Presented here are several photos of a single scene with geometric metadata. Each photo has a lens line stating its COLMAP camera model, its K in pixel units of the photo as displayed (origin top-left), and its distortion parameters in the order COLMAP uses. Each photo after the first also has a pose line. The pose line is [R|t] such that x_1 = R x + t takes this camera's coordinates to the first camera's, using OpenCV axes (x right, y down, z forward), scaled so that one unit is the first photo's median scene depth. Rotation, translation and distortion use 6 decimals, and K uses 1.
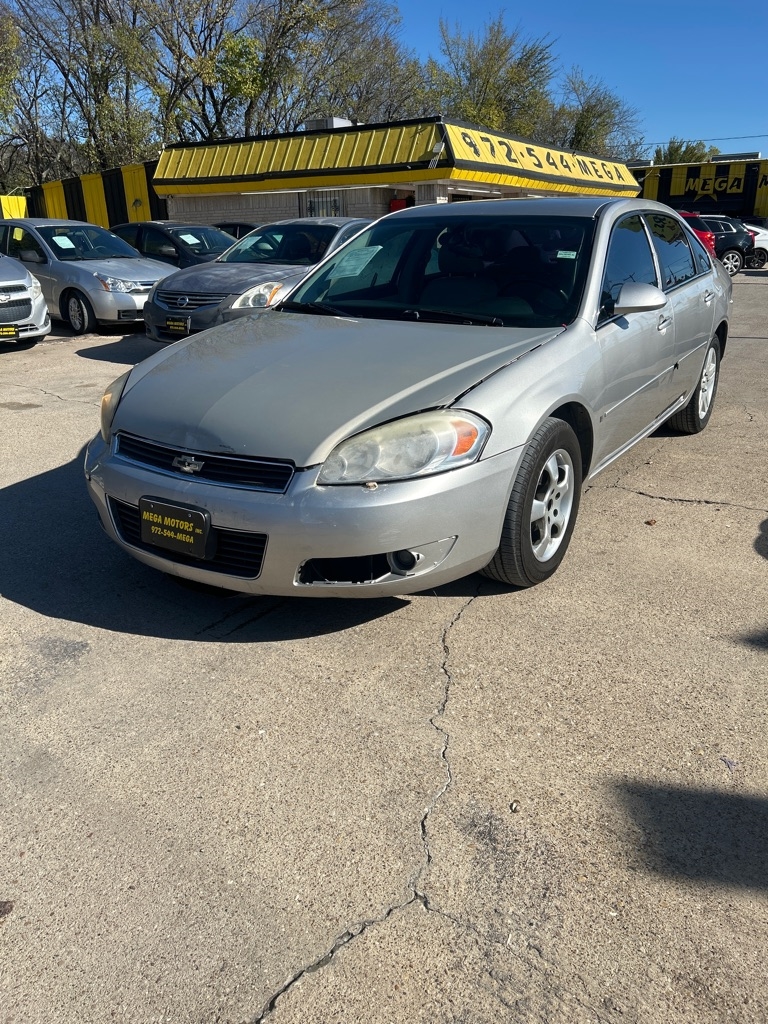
lens RADIAL K [[773.2, 0, 382.2], [0, 773.2, 514.6], [0, 0, 1]] dist [0.029650, -0.017600]
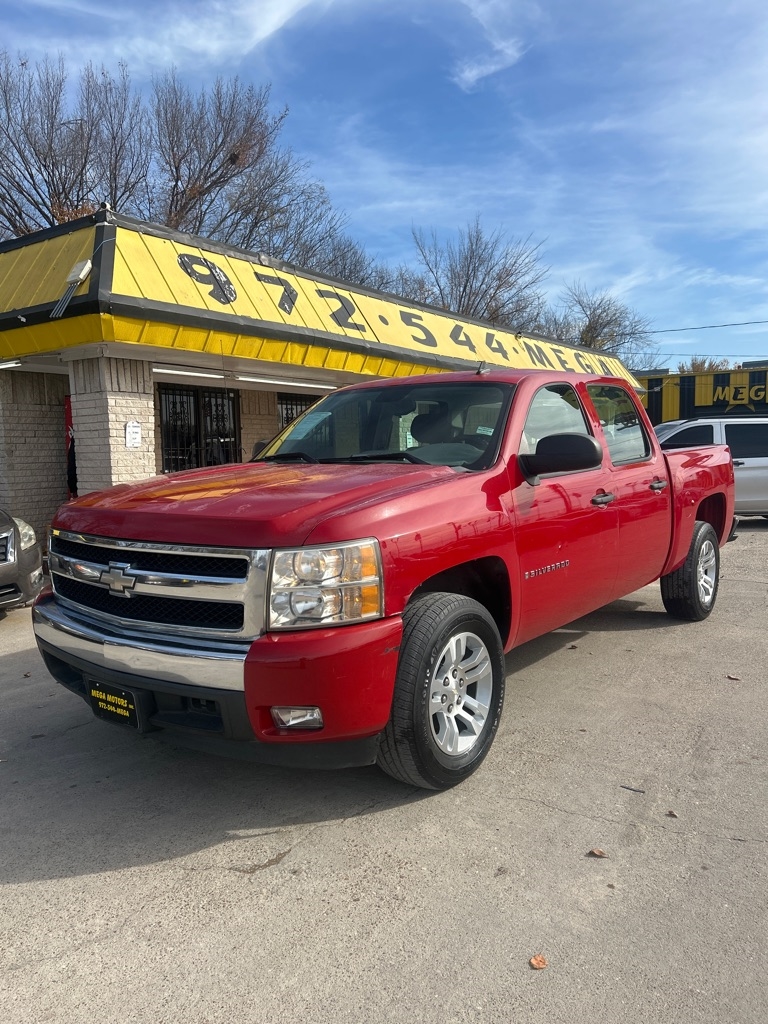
lens RADIAL K [[773.2, 0, 373.6], [0, 773.2, 511.1], [0, 0, 1]] dist [0.029650, -0.017600]
pose [[0.997912, 0.006882, -0.064220, 0.194721], [-0.023232, 0.966005, -0.257477, -0.191872], [0.060265, 0.258431, 0.964148, 0.498666]]
